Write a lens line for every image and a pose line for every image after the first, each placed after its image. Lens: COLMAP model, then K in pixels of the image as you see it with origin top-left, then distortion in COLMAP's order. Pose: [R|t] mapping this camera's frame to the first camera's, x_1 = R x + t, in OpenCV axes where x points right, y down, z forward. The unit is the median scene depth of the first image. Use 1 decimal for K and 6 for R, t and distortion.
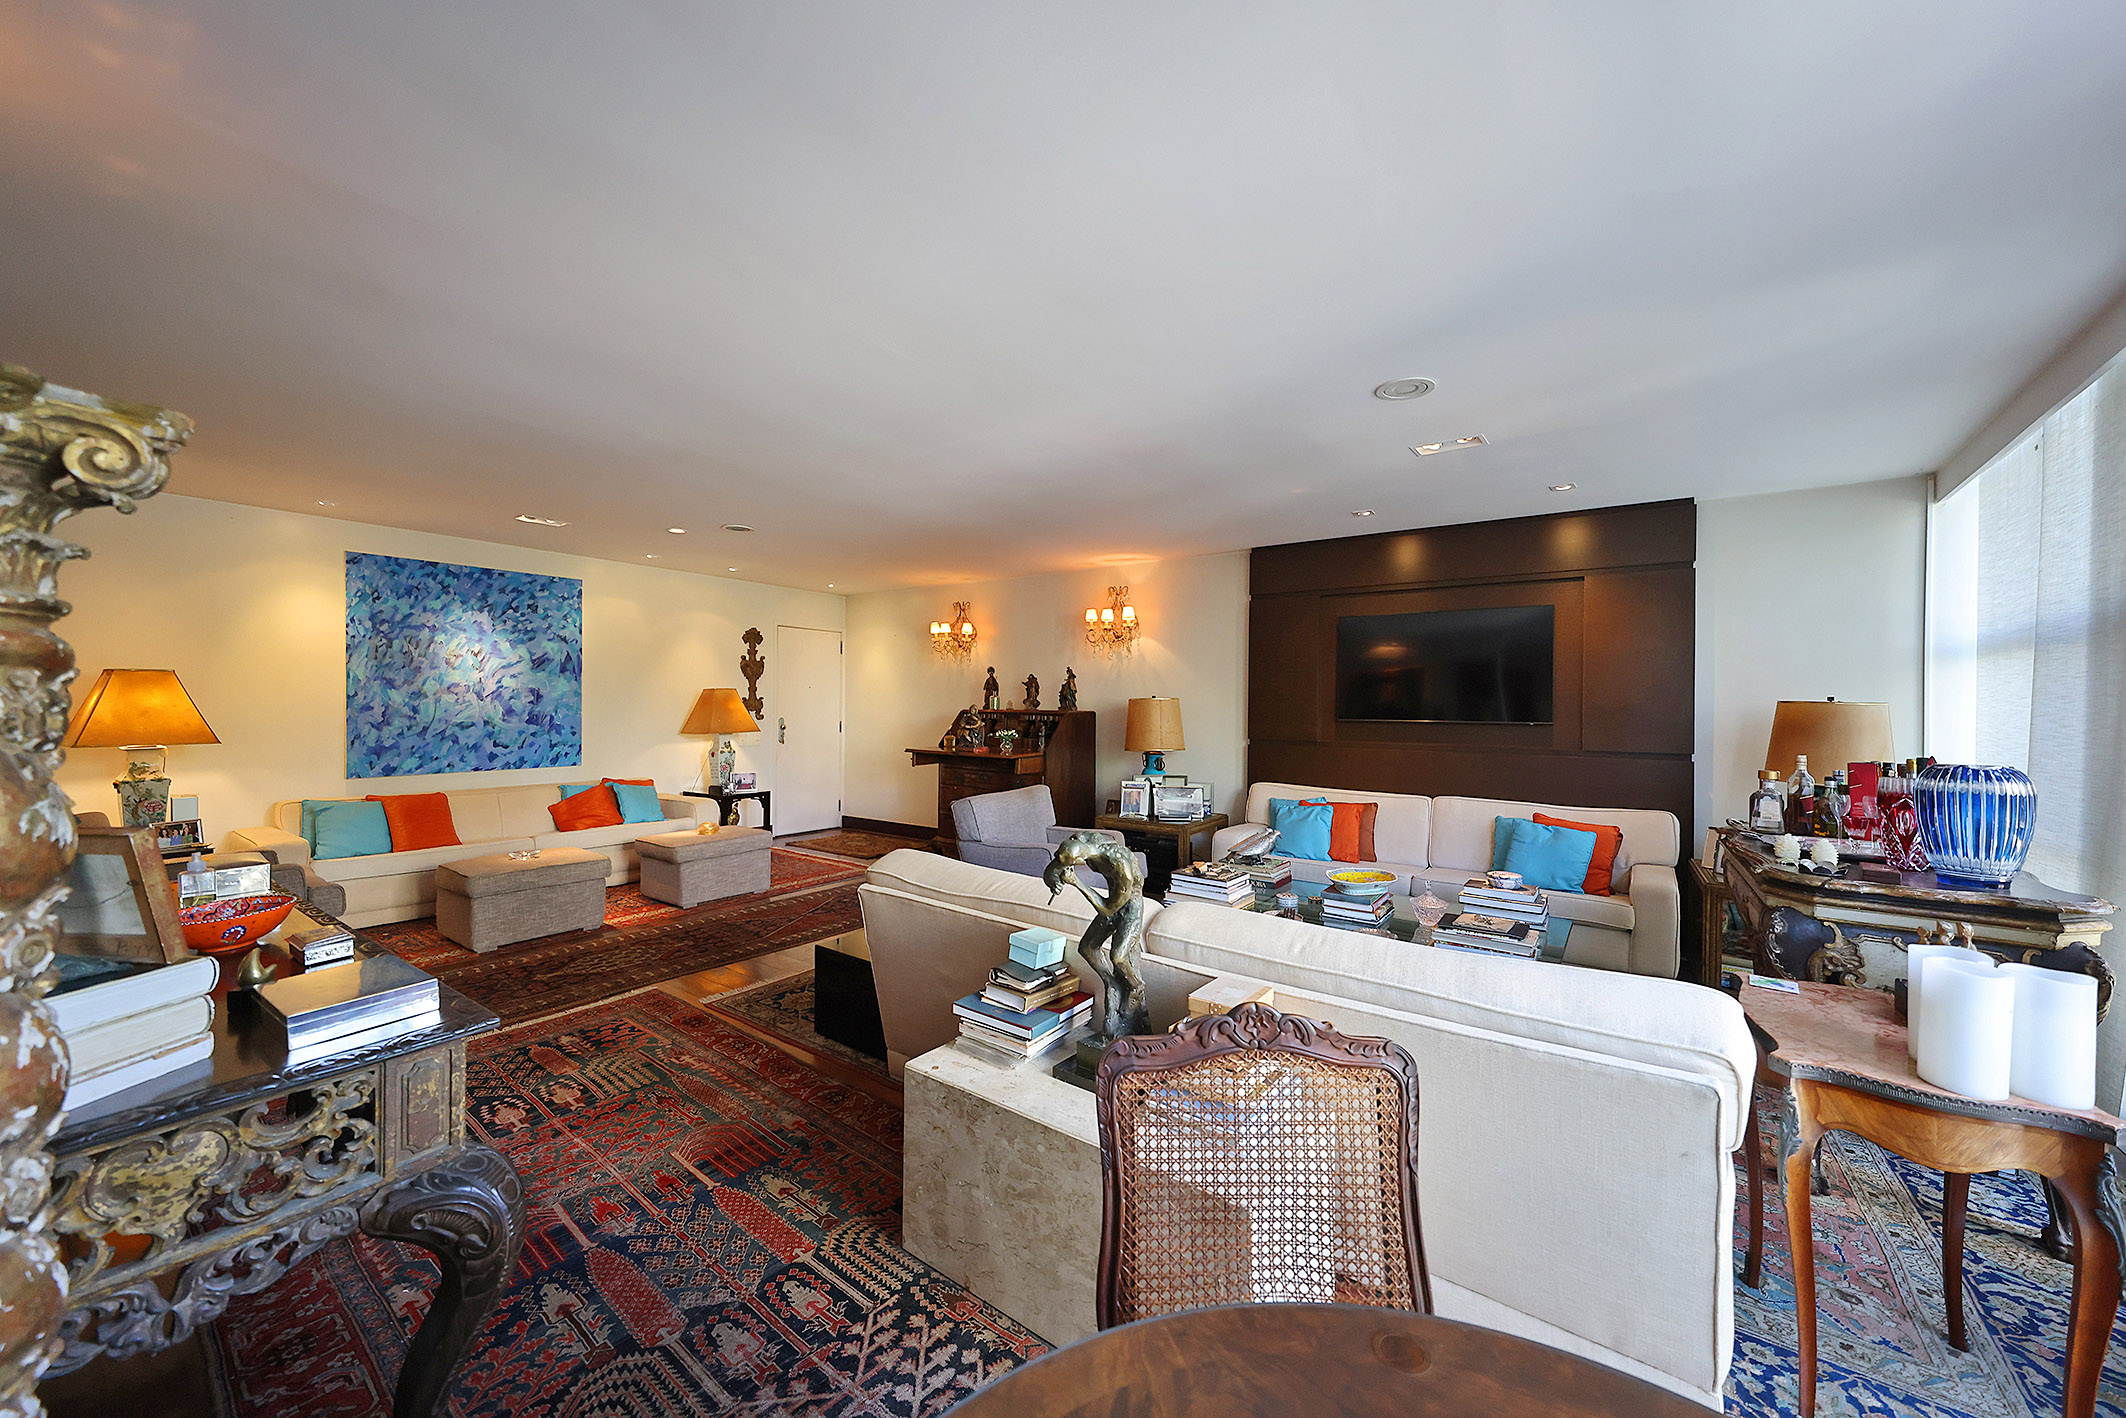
lens RADIAL K [[771.7, 0, 1059.2], [0, 771.7, 704.8], [0, 0, 1]] dist [0.006156, -0.001709]
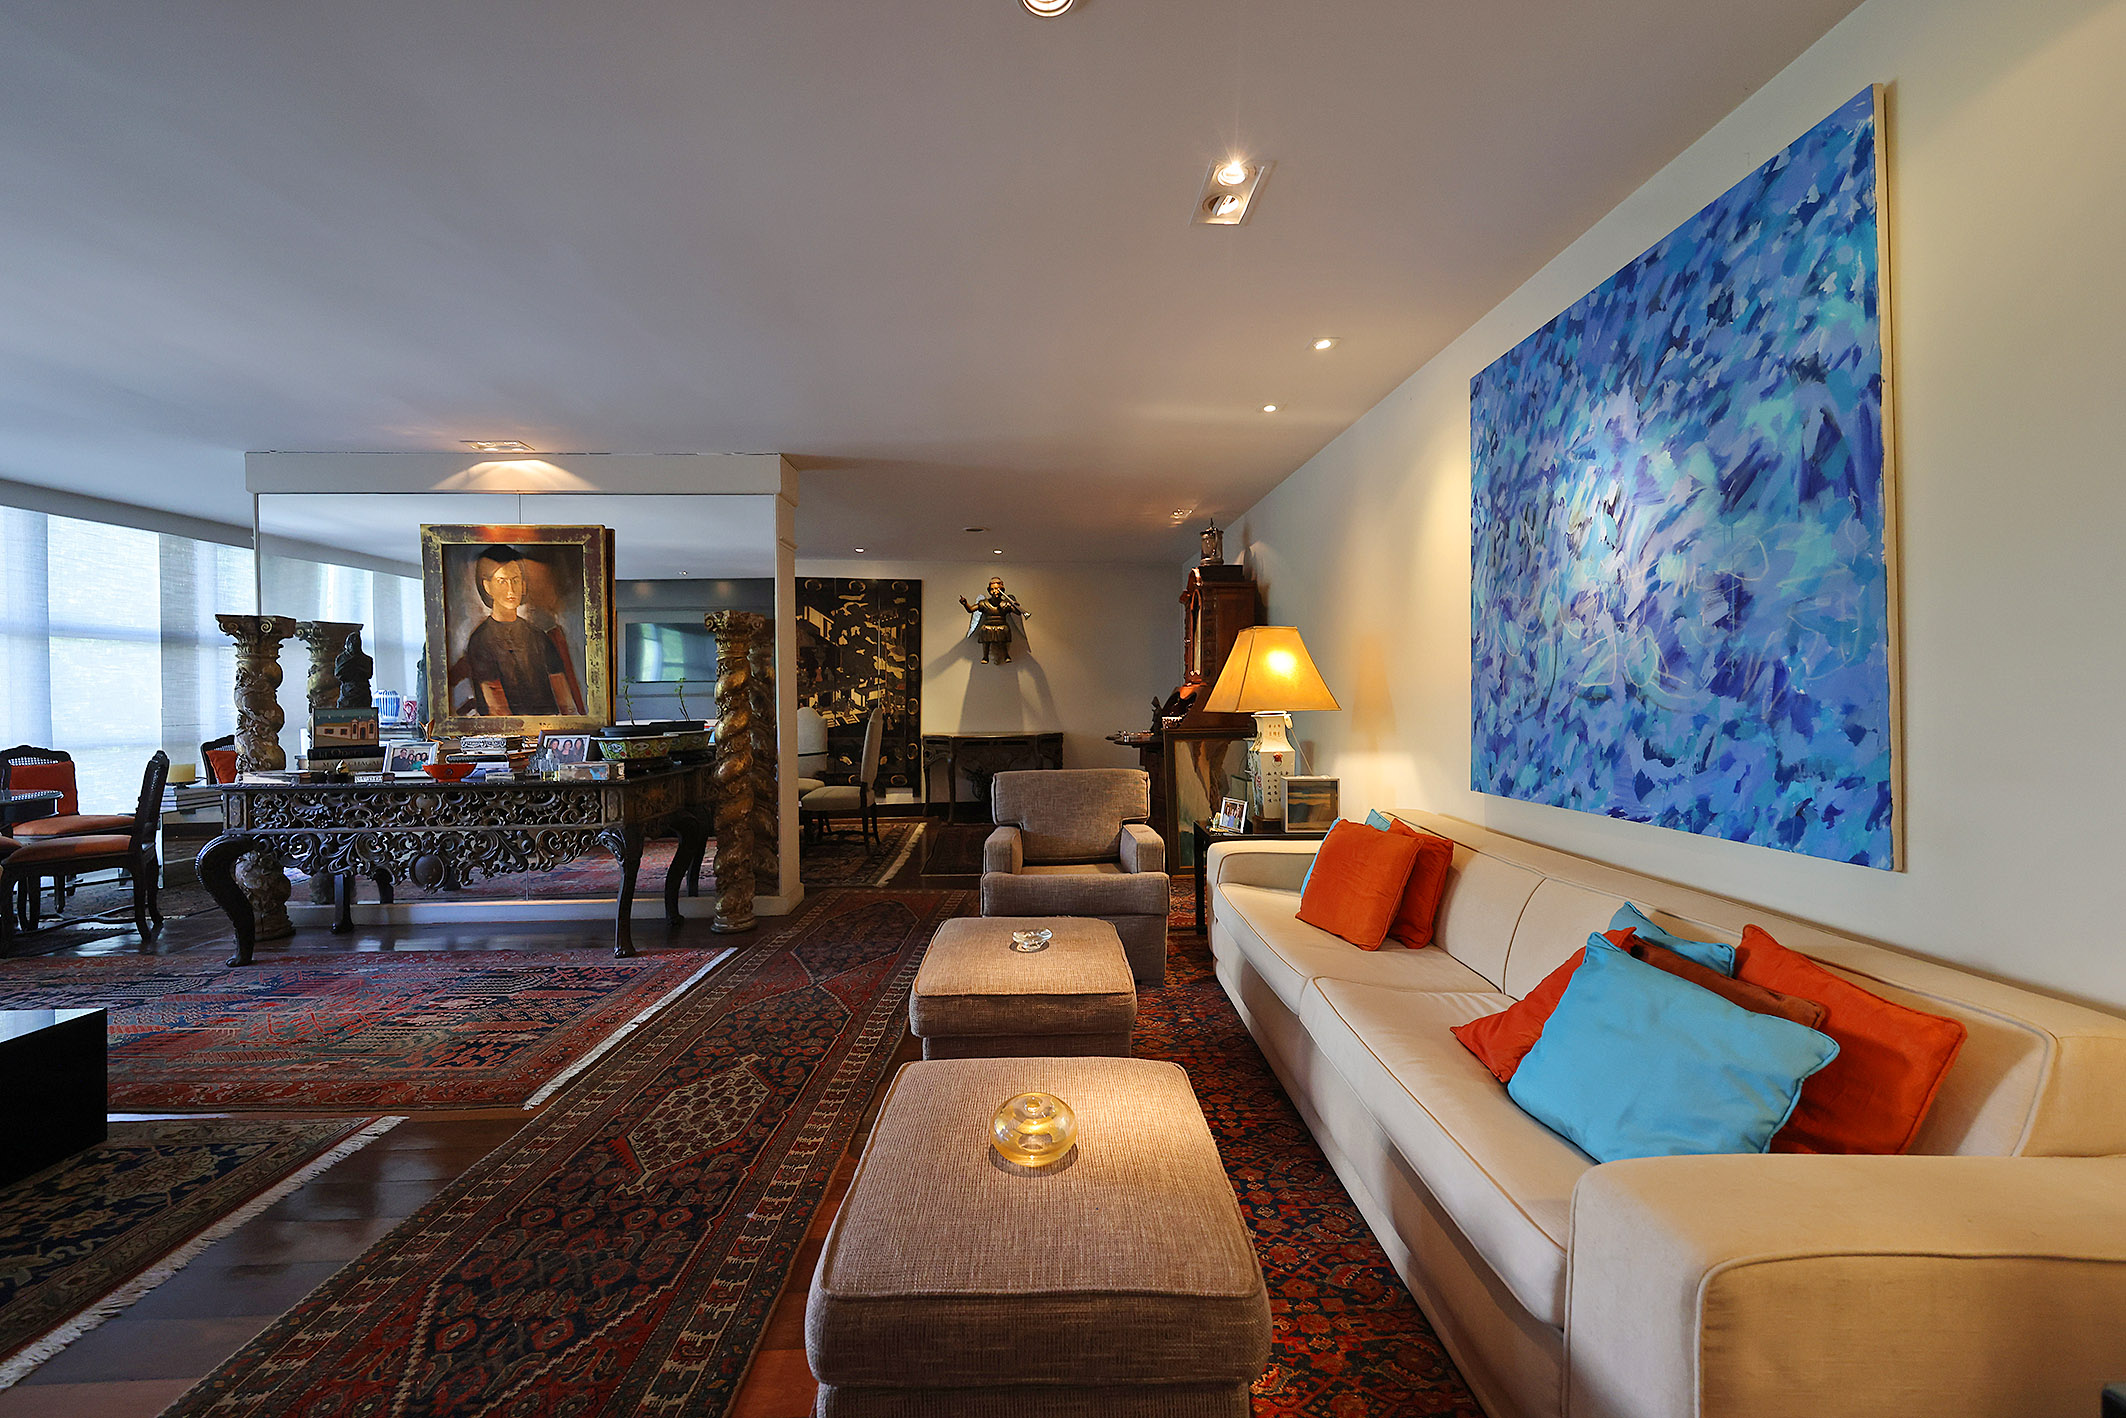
lens RADIAL K [[819.6, 0, 1057.0], [0, 819.6, 704.3], [0, 0, 1]] dist [0.001143, -0.000449]
pose [[-0.788029, 0.002065, -0.615635, -0.303468], [0.002659, 0.999996, -0.000050, 0.030683], [0.615632, -0.001677, -0.788032, 1.187951]]
